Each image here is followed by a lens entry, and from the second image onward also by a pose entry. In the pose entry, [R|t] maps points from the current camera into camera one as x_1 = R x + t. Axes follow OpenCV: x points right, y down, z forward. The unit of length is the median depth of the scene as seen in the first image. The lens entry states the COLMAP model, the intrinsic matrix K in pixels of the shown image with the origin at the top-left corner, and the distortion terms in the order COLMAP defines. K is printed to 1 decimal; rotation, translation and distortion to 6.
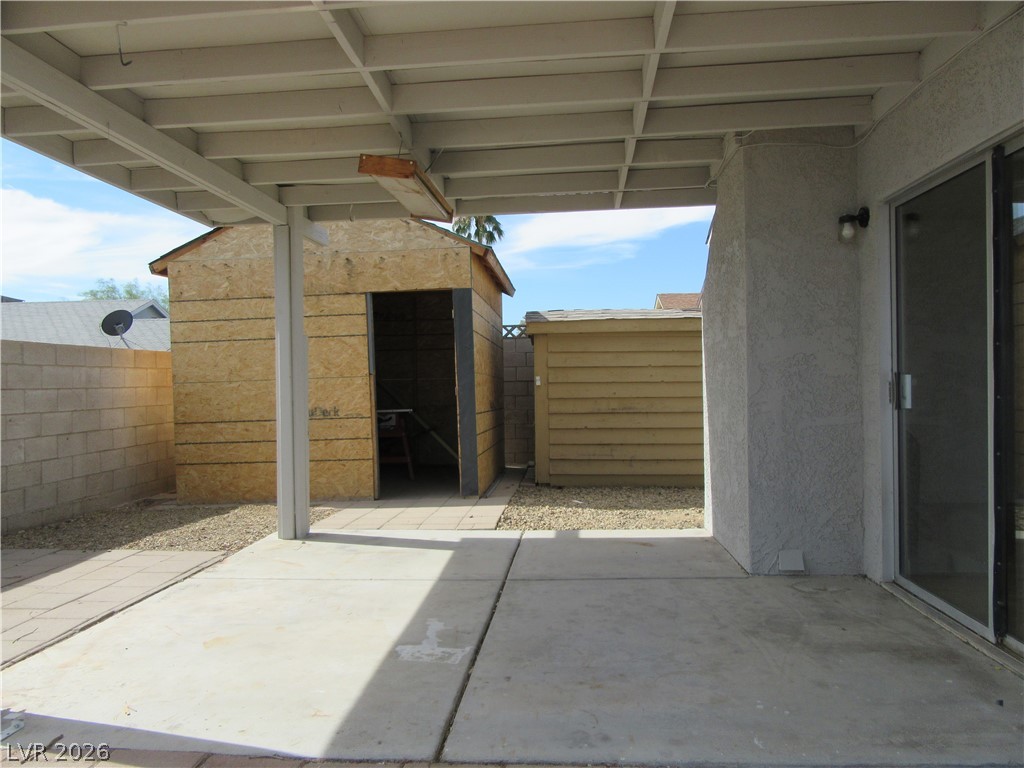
lens RADIAL K [[762.1, 0, 512.0], [0, 762.1, 384.0], [0, 0, 1]] dist [0.001150, 0.002226]
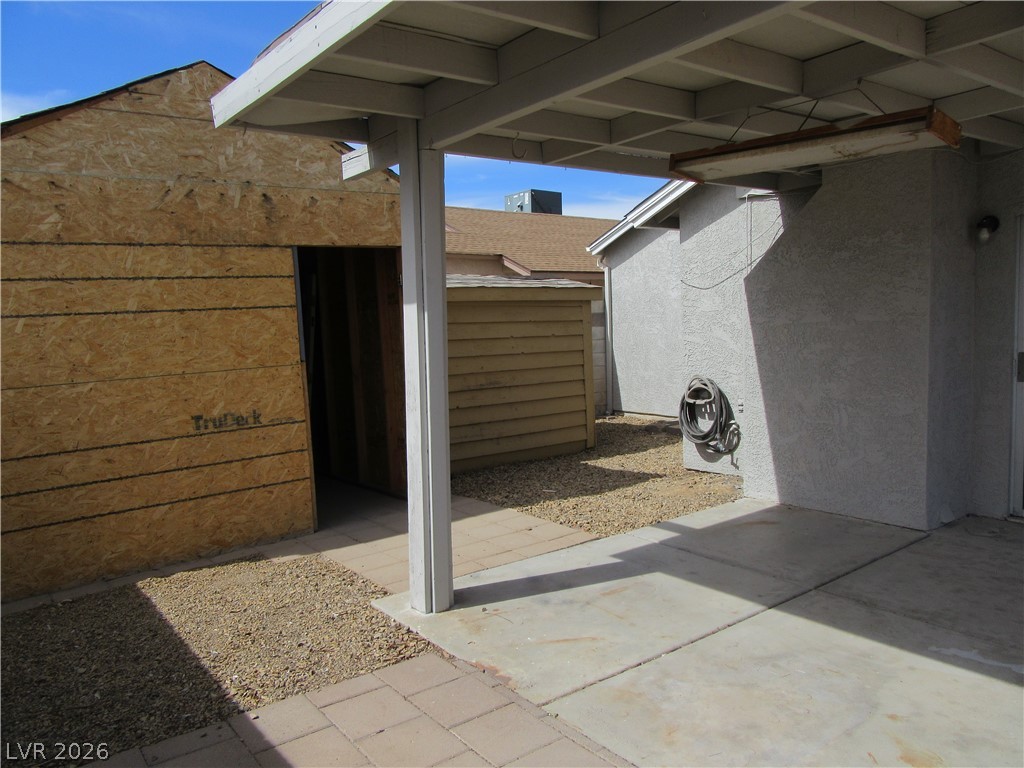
lens RADIAL K [[762.1, 0, 512.0], [0, 762.1, 384.0], [0, 0, 1]] dist [0.001150, 0.002226]
pose [[0.744358, -0.065207, 0.664589, -0.515517], [0.023910, 0.997185, 0.071060, -0.037526], [-0.667352, -0.037004, 0.743822, 0.332773]]
